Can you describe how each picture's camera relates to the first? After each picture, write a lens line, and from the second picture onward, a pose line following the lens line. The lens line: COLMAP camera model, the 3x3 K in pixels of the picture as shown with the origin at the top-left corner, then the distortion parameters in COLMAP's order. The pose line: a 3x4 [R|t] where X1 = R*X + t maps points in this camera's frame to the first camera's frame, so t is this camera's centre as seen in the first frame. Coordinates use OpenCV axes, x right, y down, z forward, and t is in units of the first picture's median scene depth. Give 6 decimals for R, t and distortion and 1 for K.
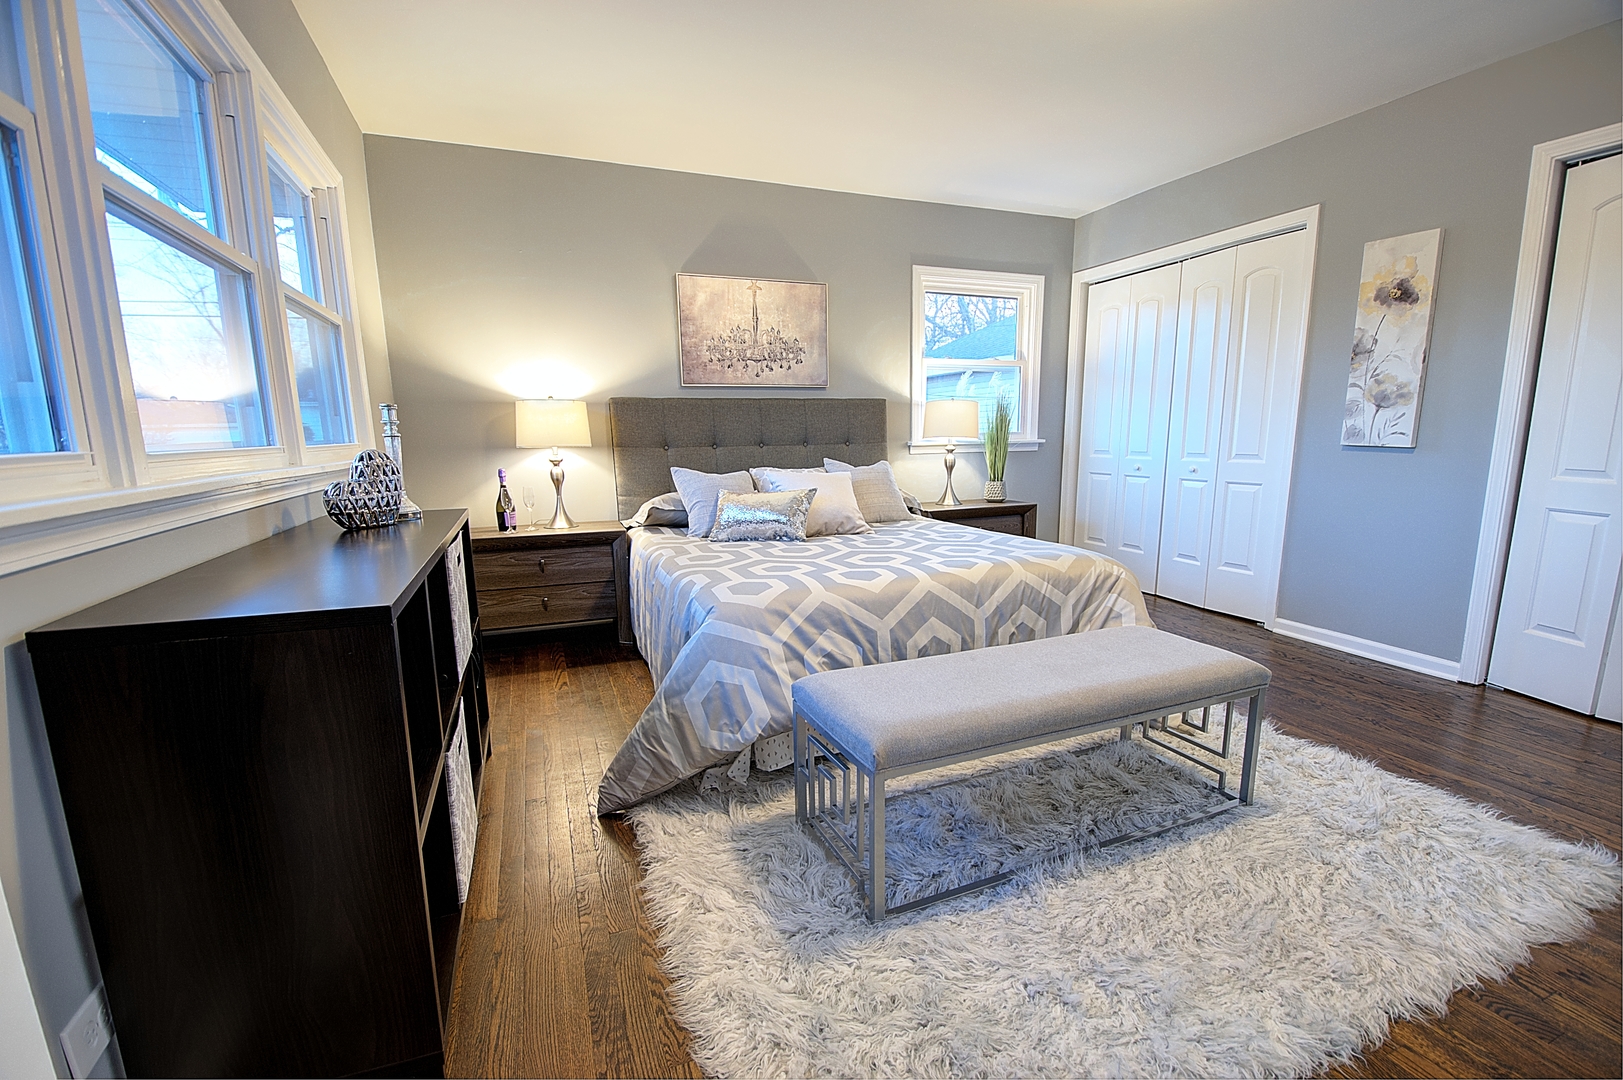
lens RADIAL K [[703.1, 0, 814.1], [0, 703.1, 550.8], [0, 0, 1]] dist [0.001232, -0.014461]
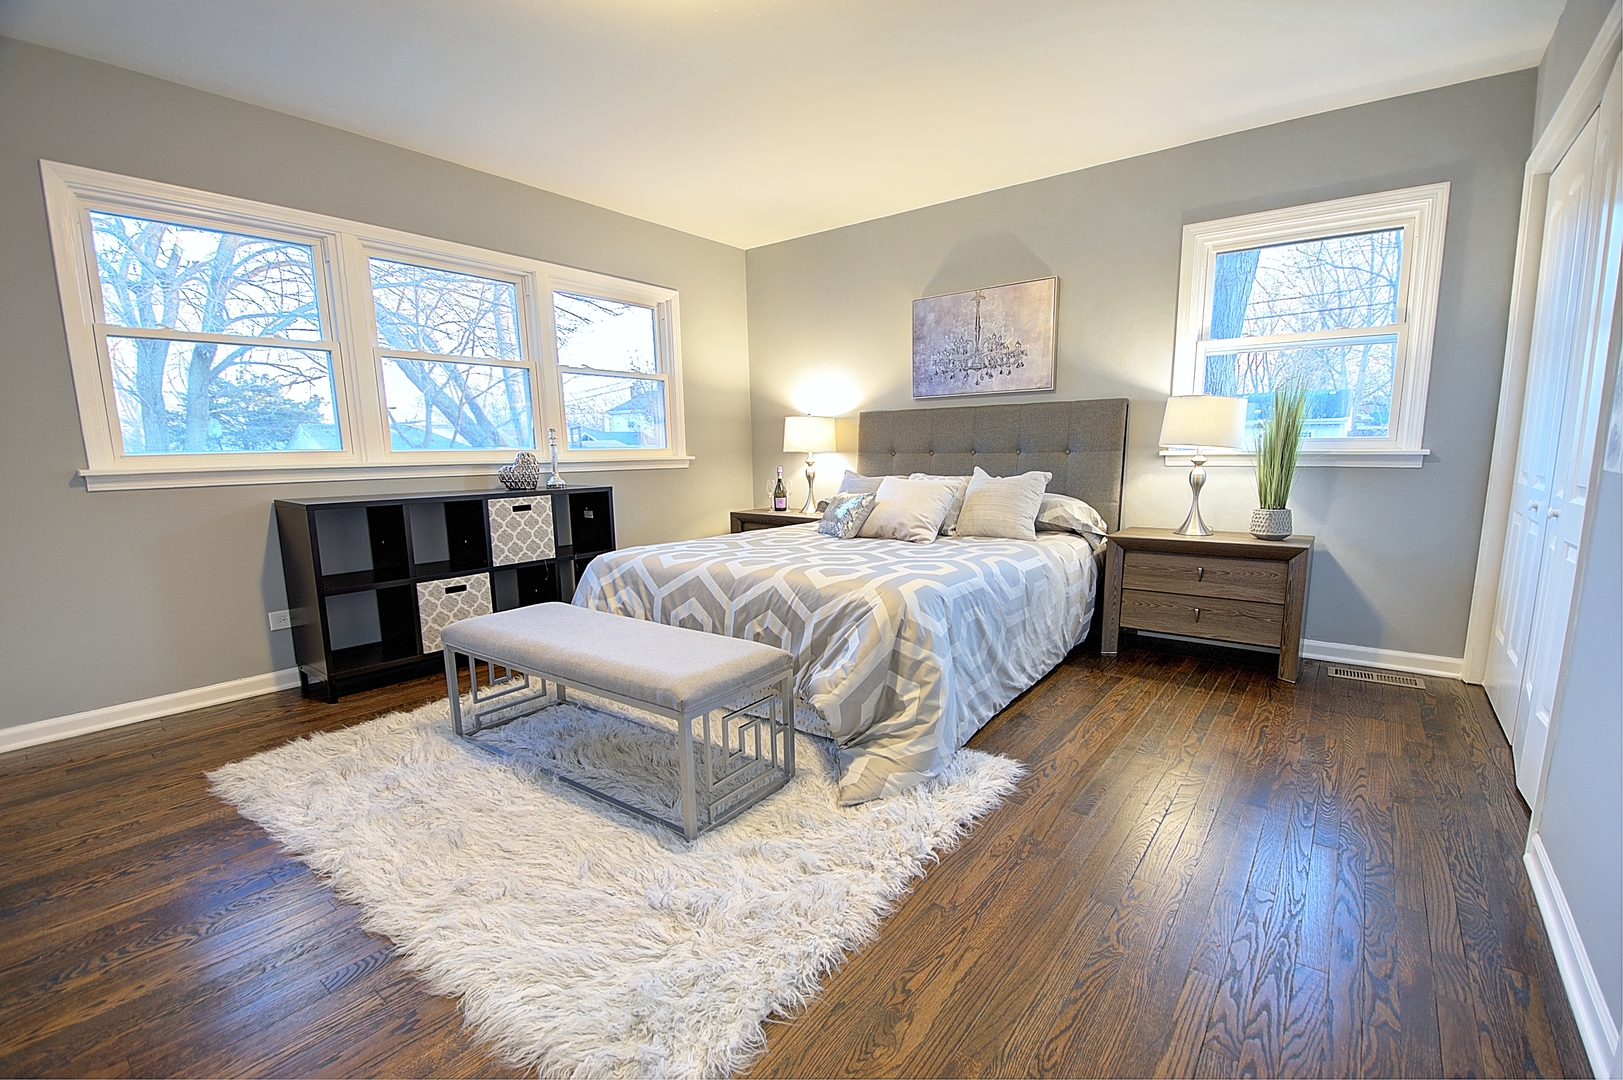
lens RADIAL K [[703.1, 0, 818.1], [0, 703.1, 546.4], [0, 0, 1]] dist [0.001232, -0.014461]
pose [[0.506441, 0.124980, -0.853169, 1.168248], [-0.134644, 0.988765, 0.064919, -0.088777], [0.851697, 0.081996, 0.517579, 0.504781]]
